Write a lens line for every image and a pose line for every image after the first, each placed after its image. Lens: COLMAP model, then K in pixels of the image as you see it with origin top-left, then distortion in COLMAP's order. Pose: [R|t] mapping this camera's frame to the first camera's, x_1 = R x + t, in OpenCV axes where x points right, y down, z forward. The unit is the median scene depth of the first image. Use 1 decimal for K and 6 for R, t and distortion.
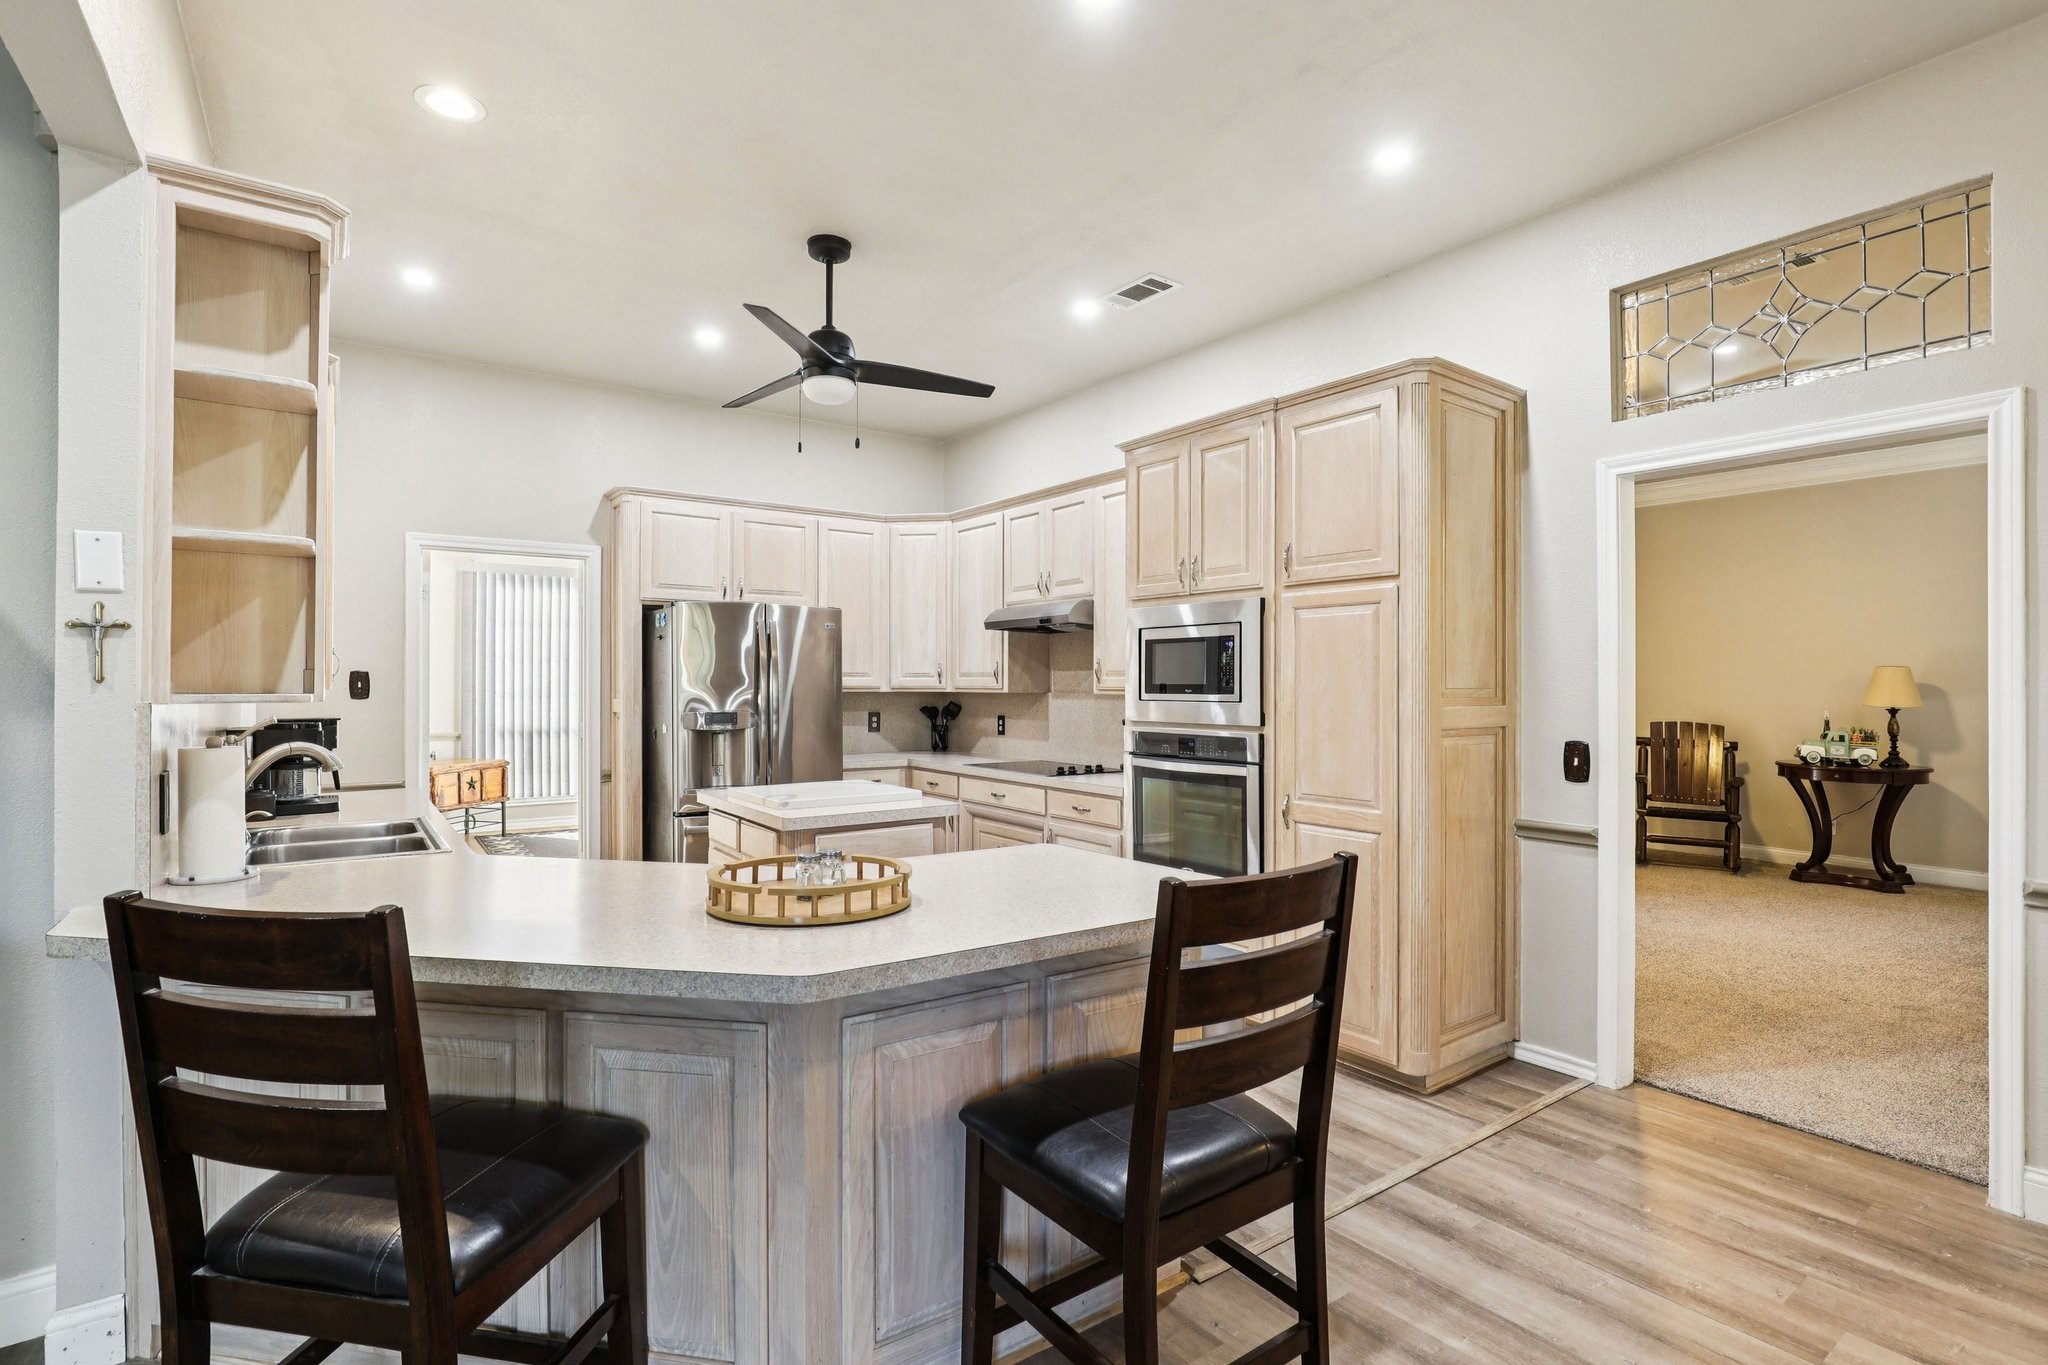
lens RADIAL K [[964.3, 0, 1028.3], [0, 964.3, 680.1], [0, 0, 1]] dist [-0.032752, 0.004522]
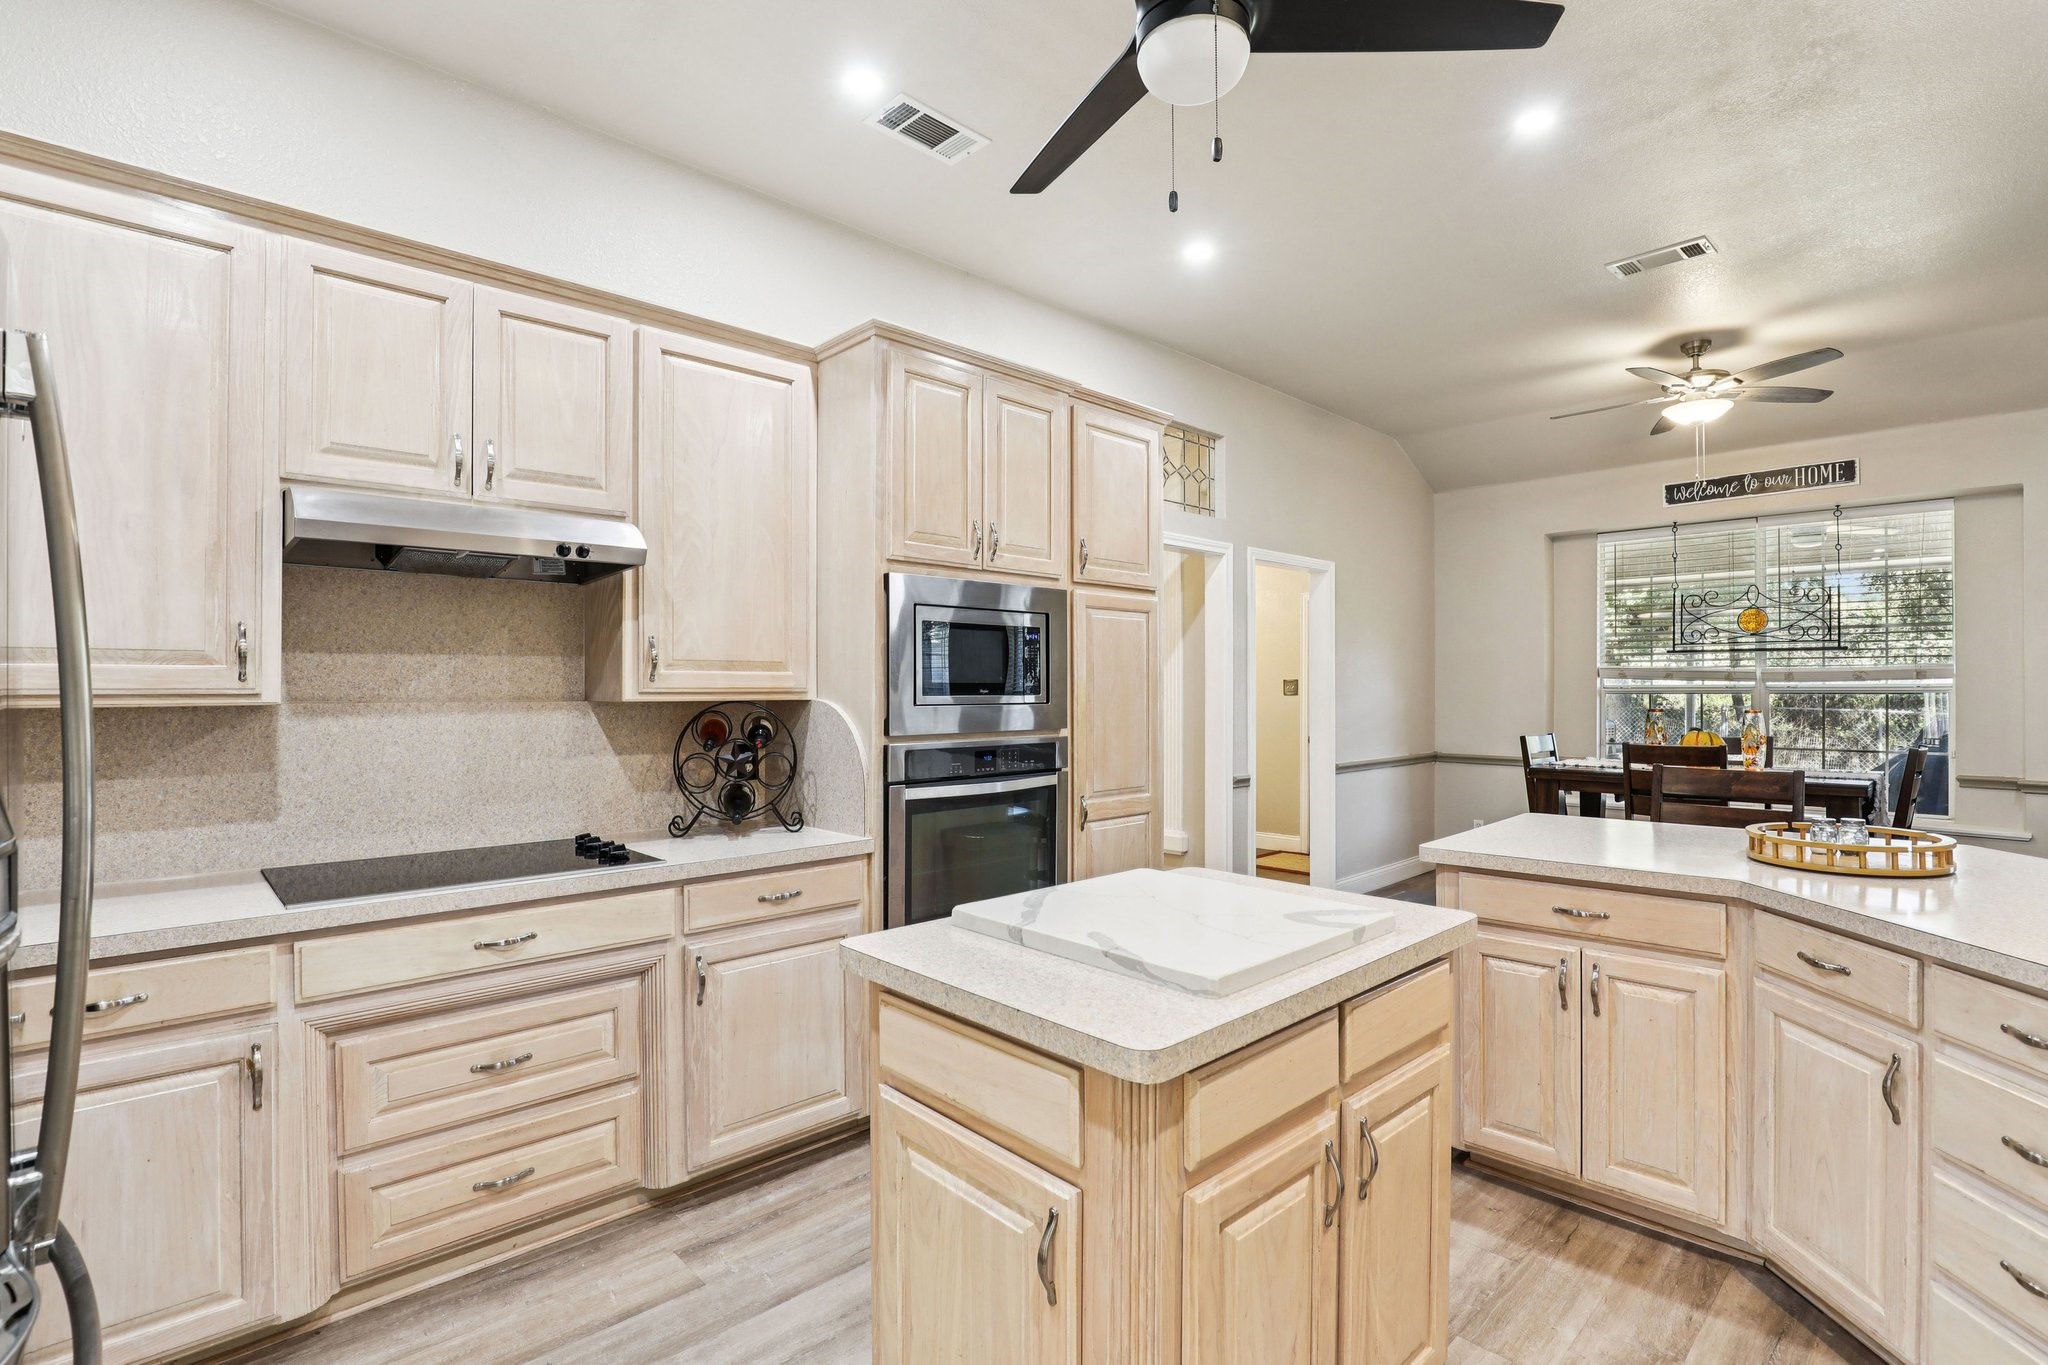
lens RADIAL K [[964.3, 0, 1024.0], [0, 964.3, 685.4], [0, 0, 1]] dist [-0.032752, 0.004522]
pose [[-0.136833, -0.000969, 0.990594, -0.390572], [-0.004078, 0.999992, 0.000415, 0.003614], [-0.990586, -0.003983, -0.136835, 0.673204]]
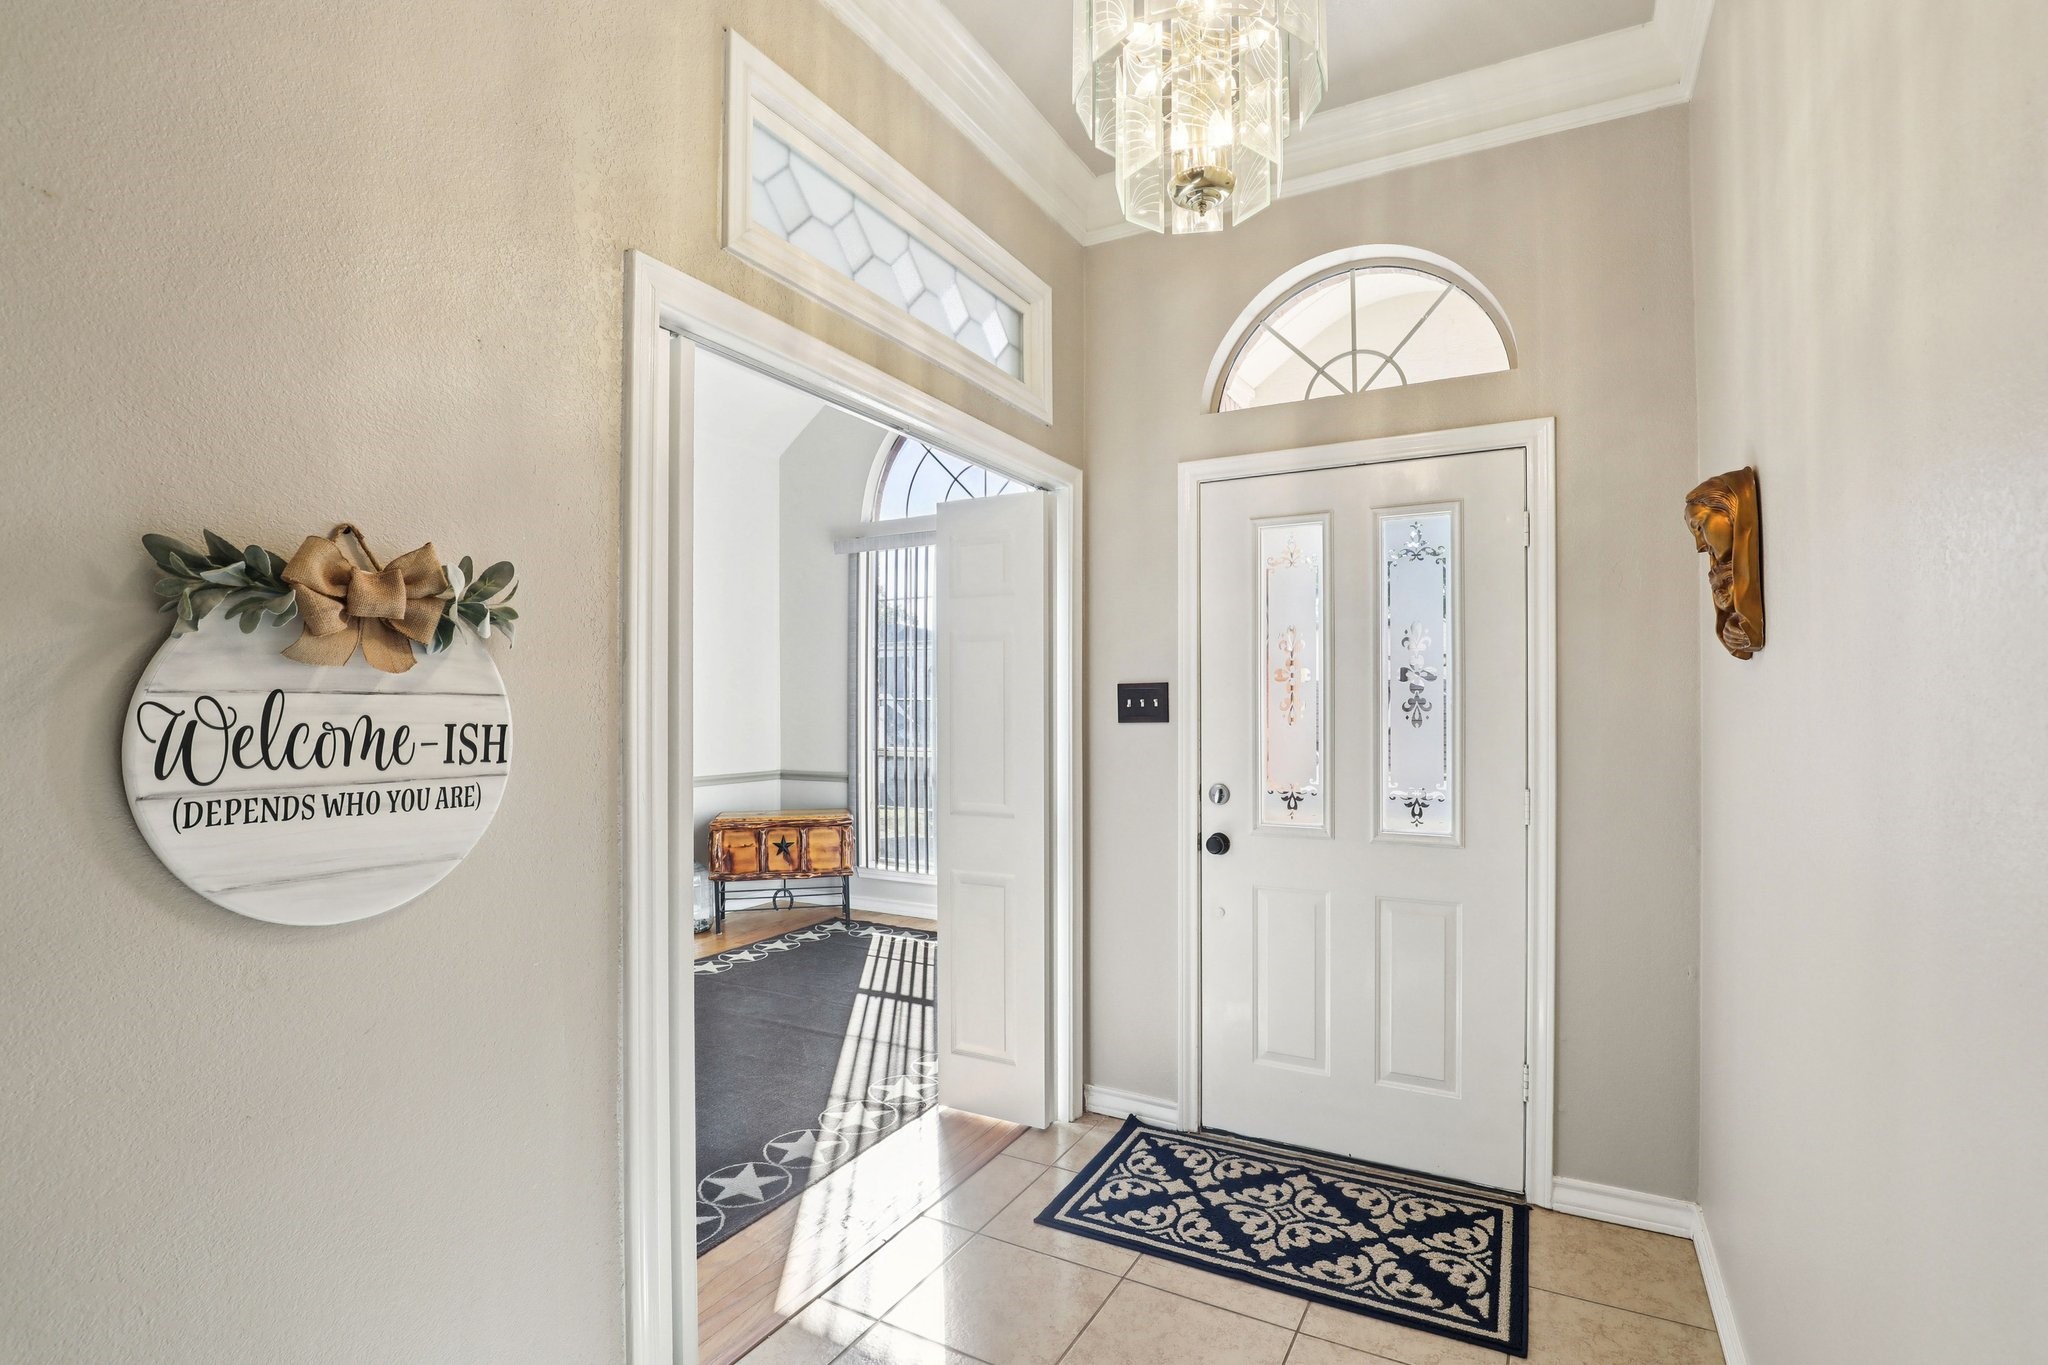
lens RADIAL K [[964.3, 0, 1012.5], [0, 964.3, 689.1], [0, 0, 1]] dist [-0.032752, 0.004522]
pose [[0.431147, -0.016836, -0.902125, 0.173397], [0.012245, 0.999843, -0.012808, 0.003423], [0.902199, -0.005524, 0.431285, 1.093545]]
